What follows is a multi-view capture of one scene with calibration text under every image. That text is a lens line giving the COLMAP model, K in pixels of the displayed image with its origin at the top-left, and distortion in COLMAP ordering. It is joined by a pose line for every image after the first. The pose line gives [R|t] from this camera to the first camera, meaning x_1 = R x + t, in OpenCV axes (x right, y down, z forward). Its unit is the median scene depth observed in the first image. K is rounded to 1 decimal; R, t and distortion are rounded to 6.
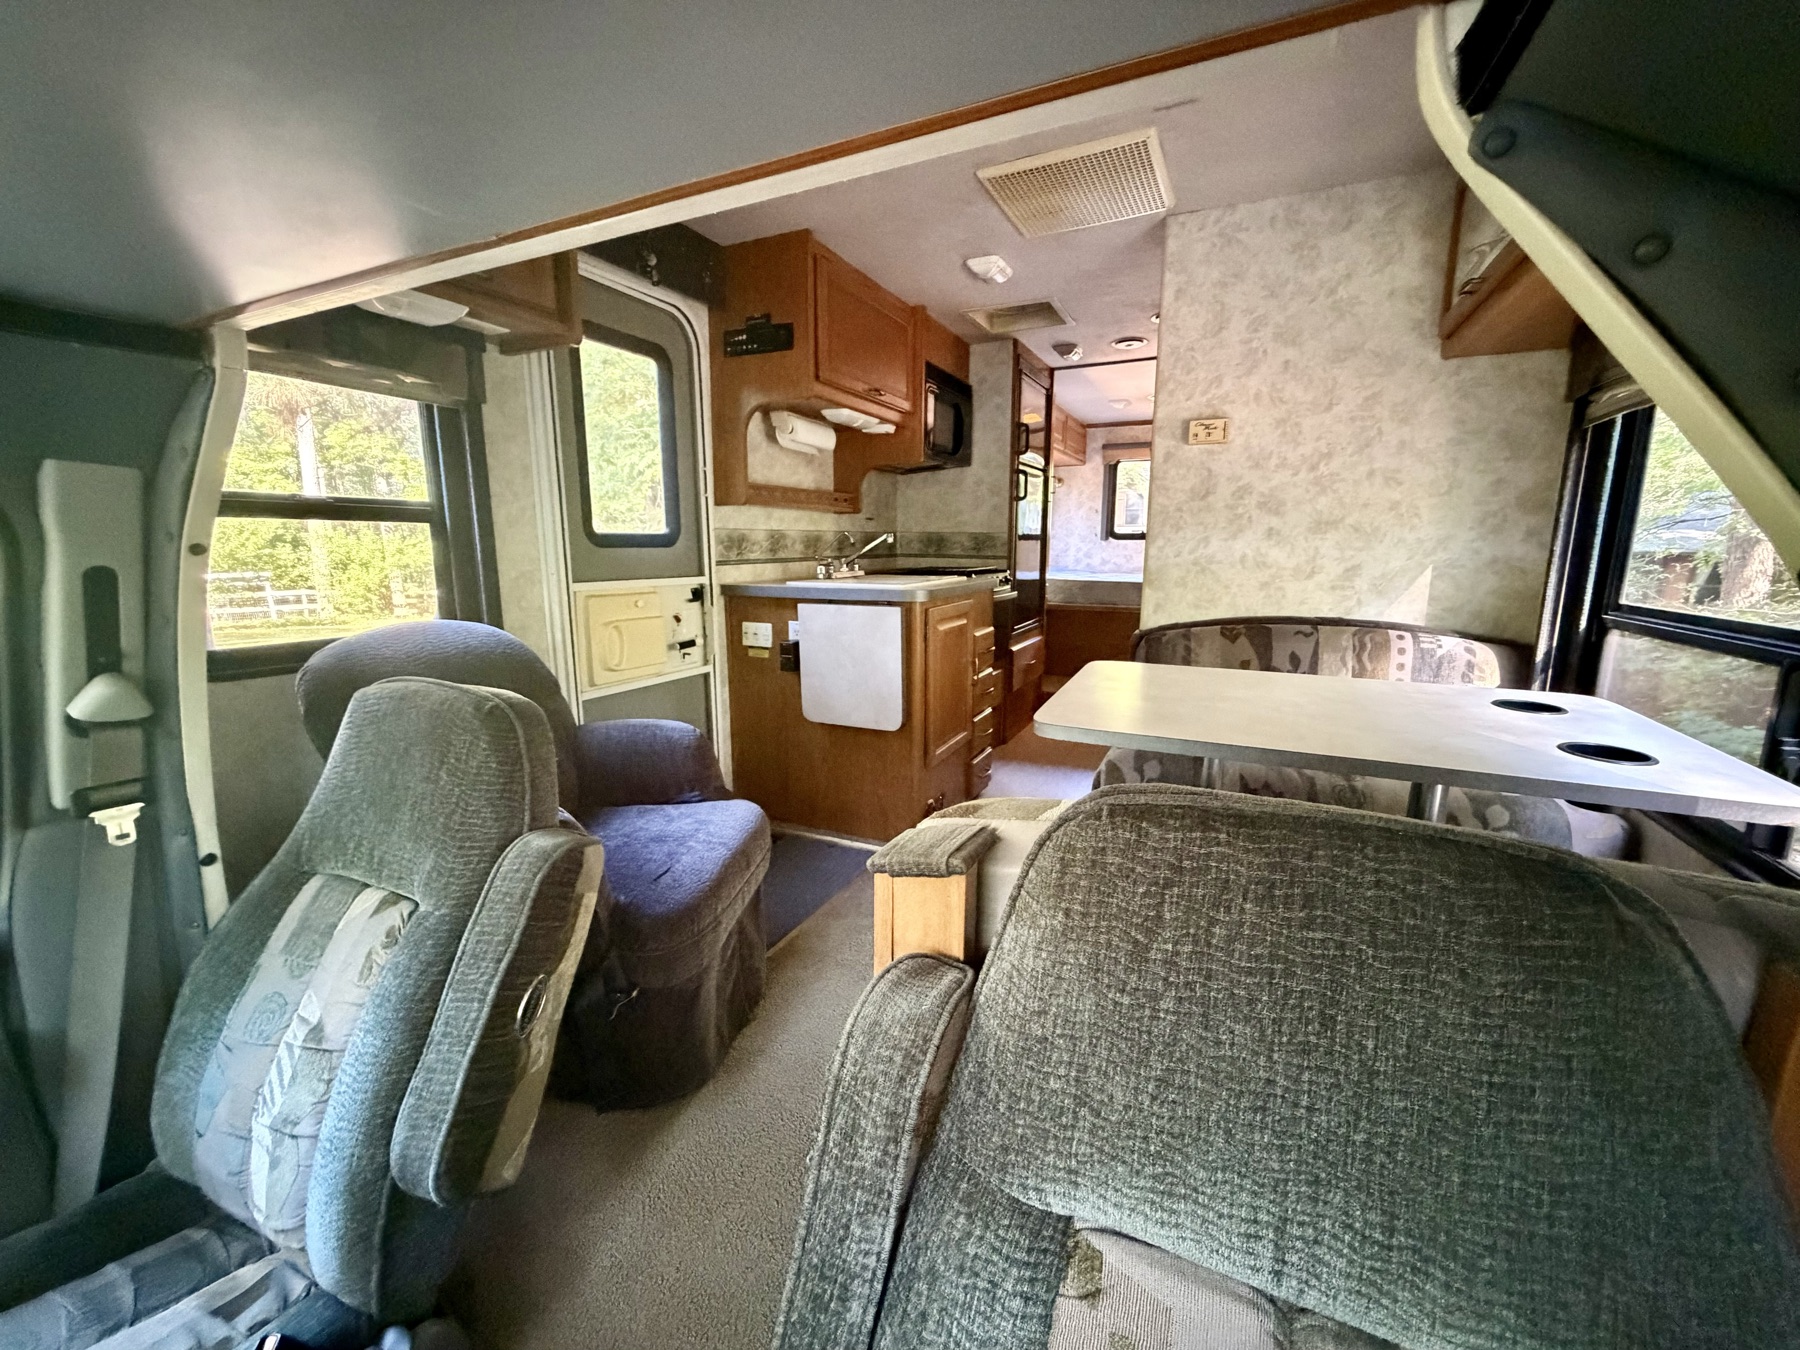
lens RADIAL K [[719.6, 0, 897.6], [0, 719.6, 675.9], [0, 0, 1]] dist [0.000017, 0.000169]
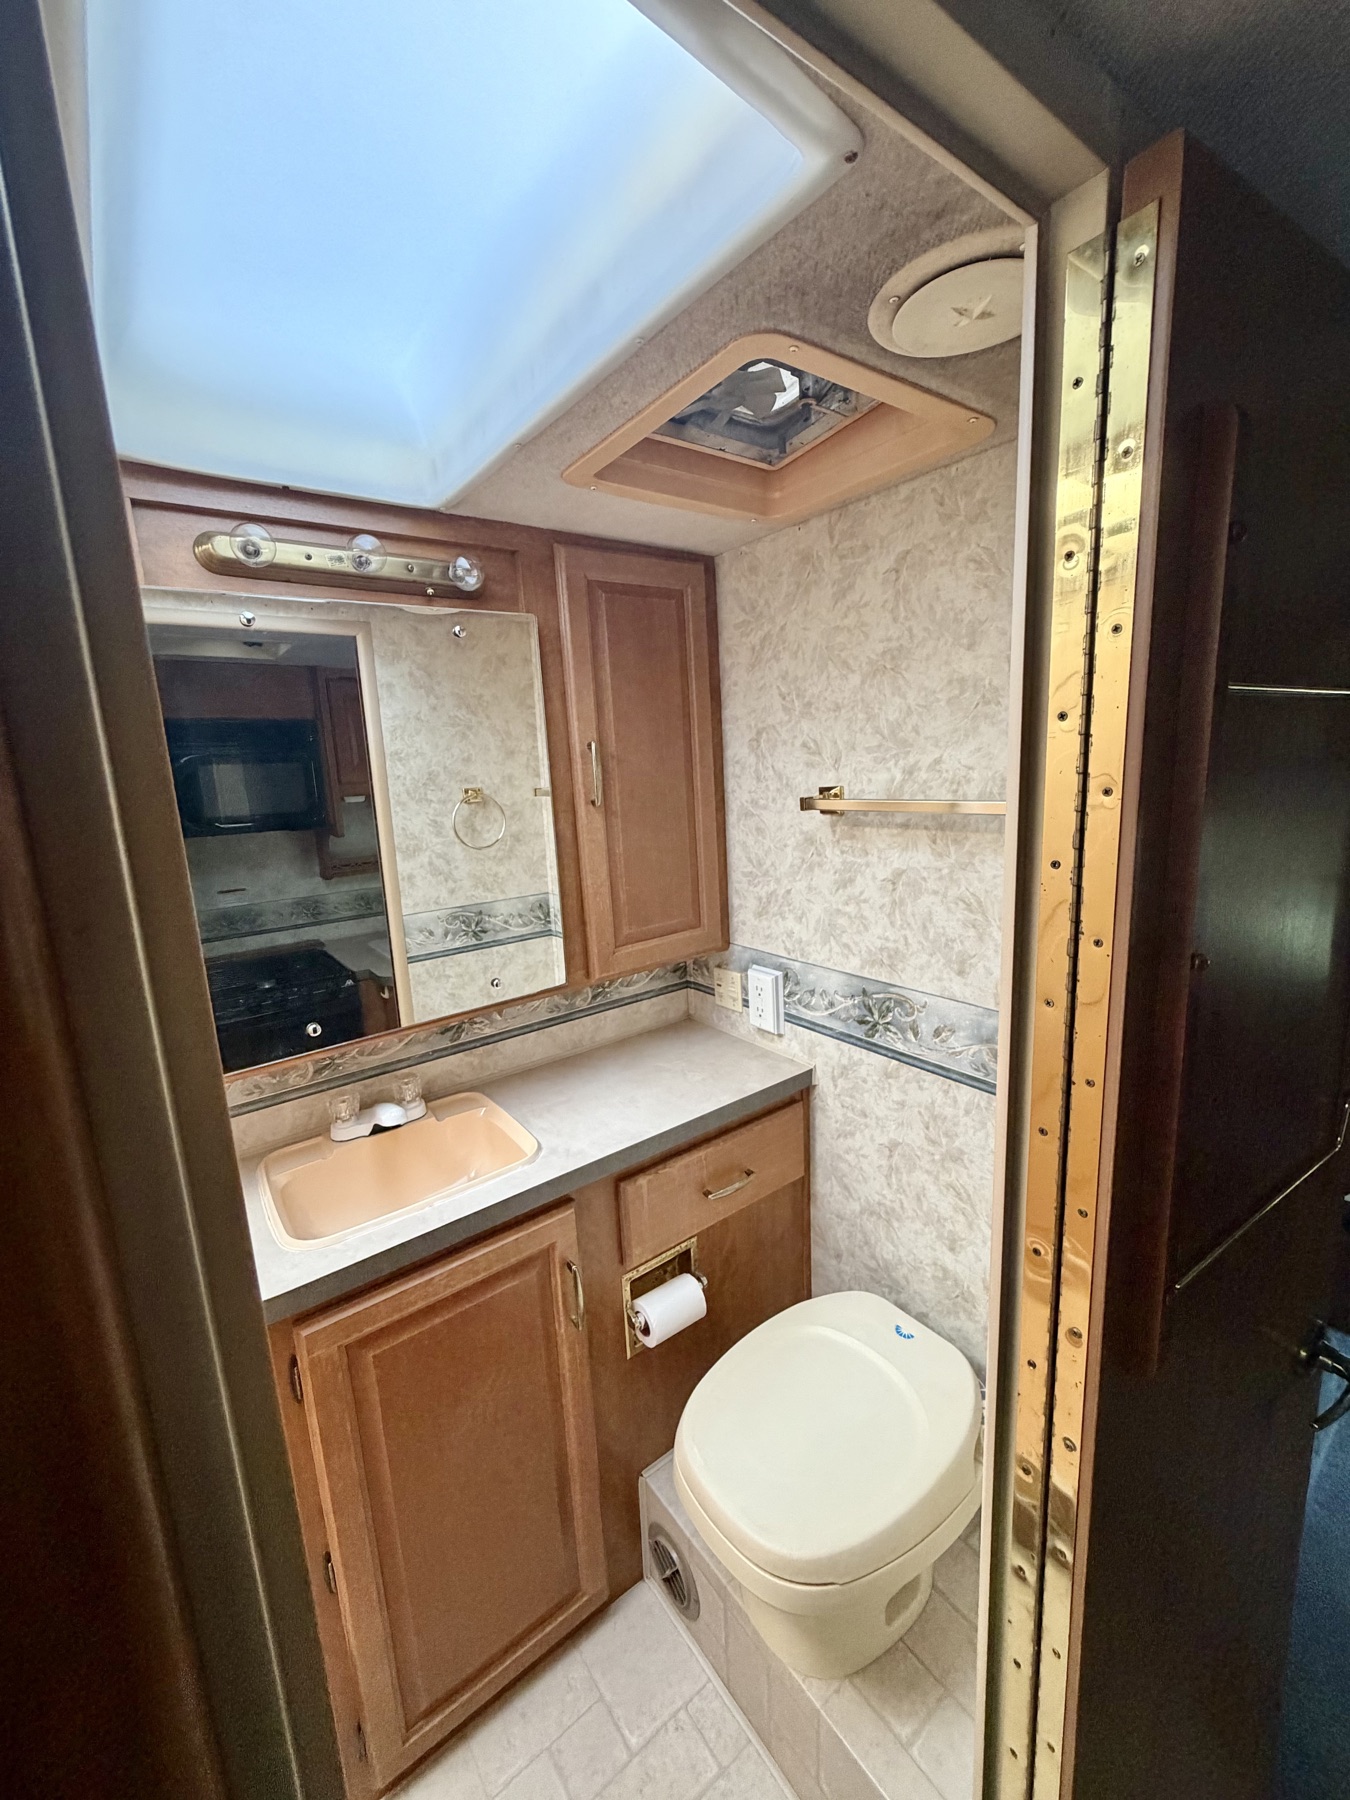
lens RADIAL K [[719.6, 0, 673.2], [0, 719.6, 898.3], [0, 0, 1]] dist [0.000017, 0.000169]
pose [[-0.467933, 0.188610, -0.863403, 0.340075], [-0.111570, 0.956537, 0.269422, -0.485902], [0.876693, 0.222401, -0.426553, 1.472245]]
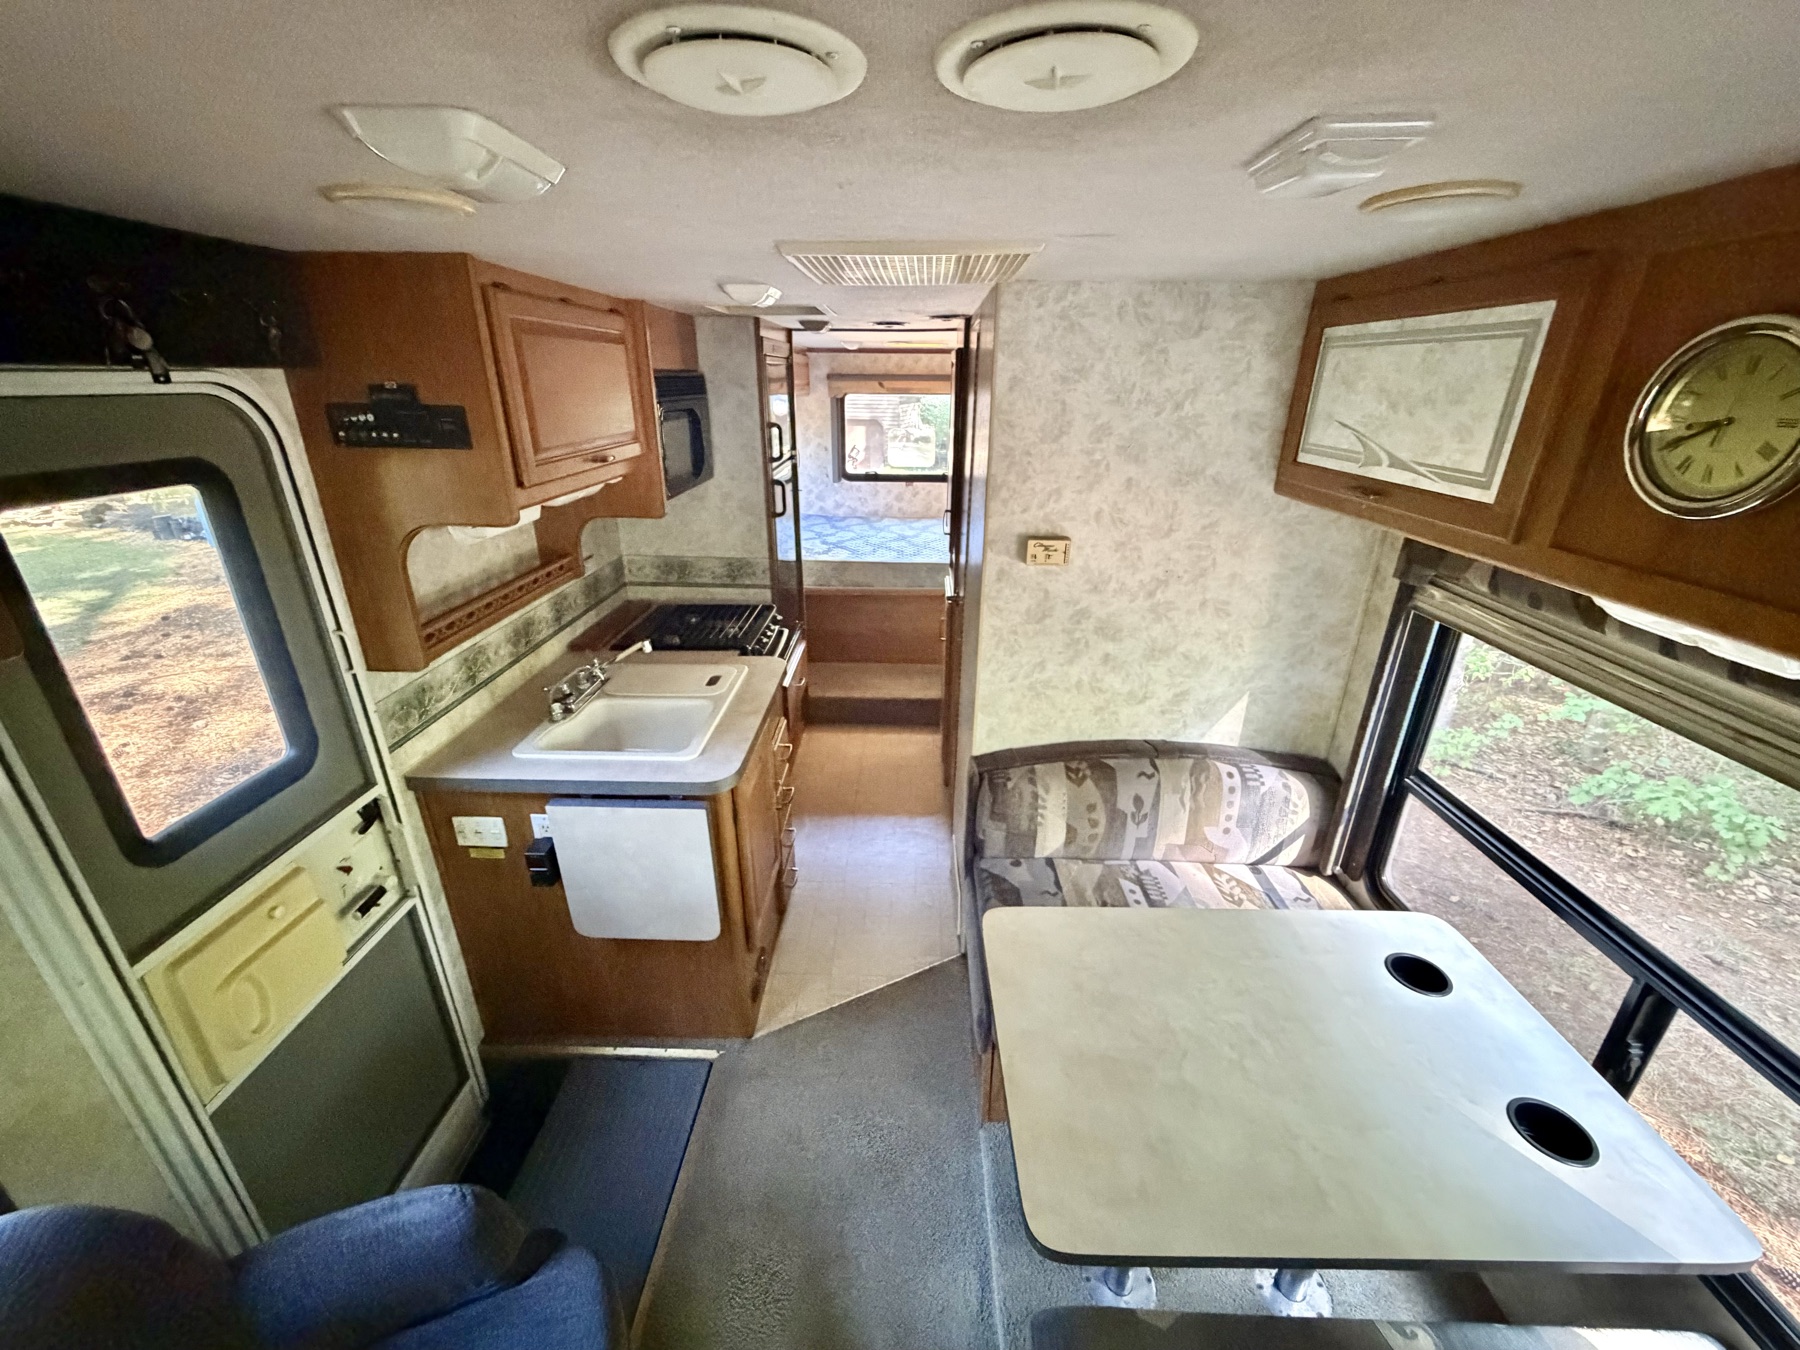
lens RADIAL K [[719.6, 0, 901.0], [0, 719.6, 679.4], [0, 0, 1]] dist [0.000017, 0.000169]
pose [[0.910947, -0.151727, 0.383607, -0.084631], [0.068603, 0.972674, 0.221809, -0.412016], [-0.406779, -0.175740, 0.896463, 0.284790]]
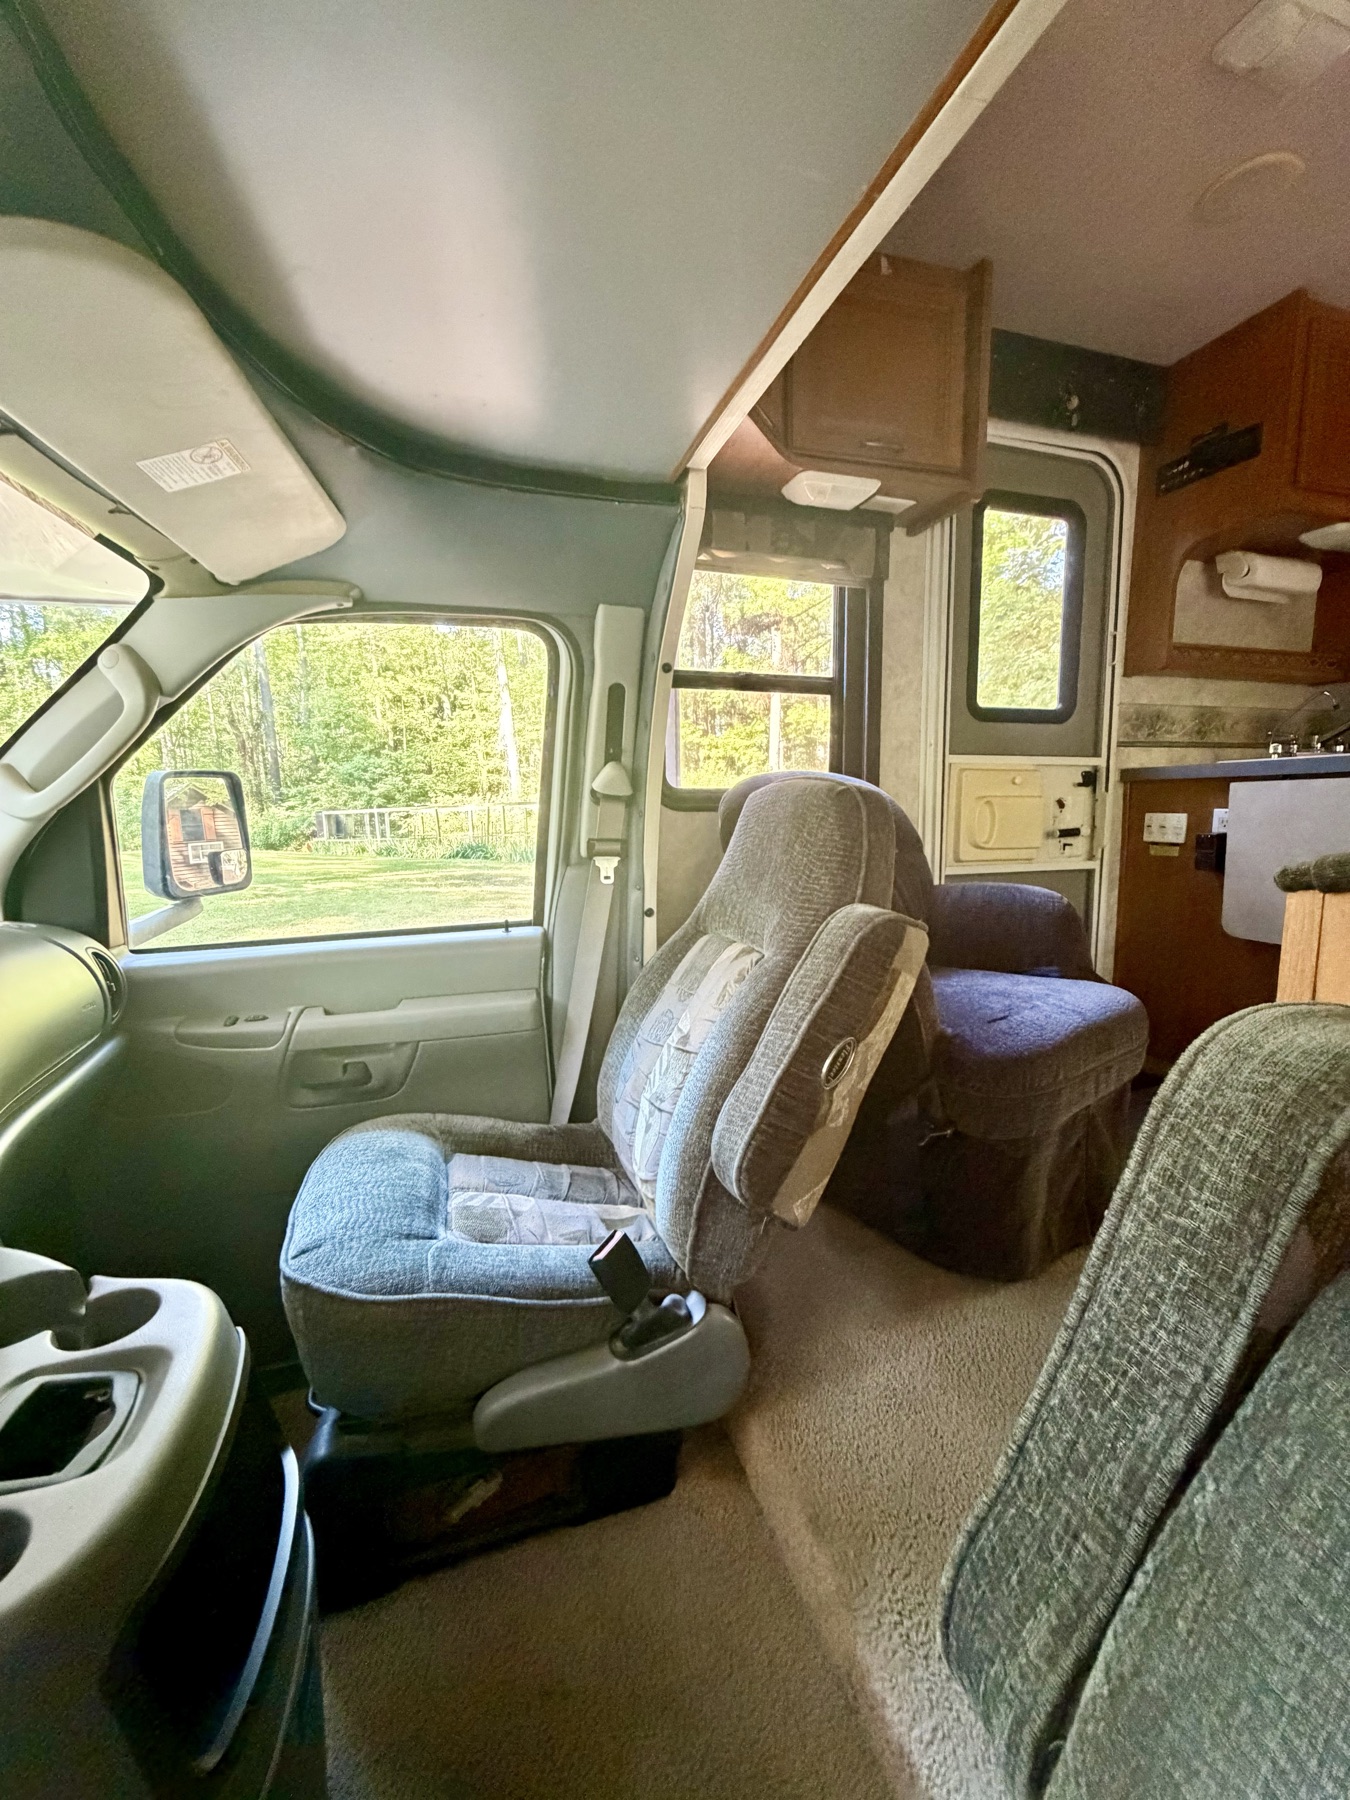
lens RADIAL K [[719.6, 0, 672.7], [0, 719.6, 893.4], [0, 0, 1]] dist [0.000017, 0.000169]
pose [[0.690402, 0.079149, -0.719083, 0.016378], [-0.117477, 0.993070, -0.003484, 0.106443], [0.713824, 0.086881, 0.694915, 0.046749]]
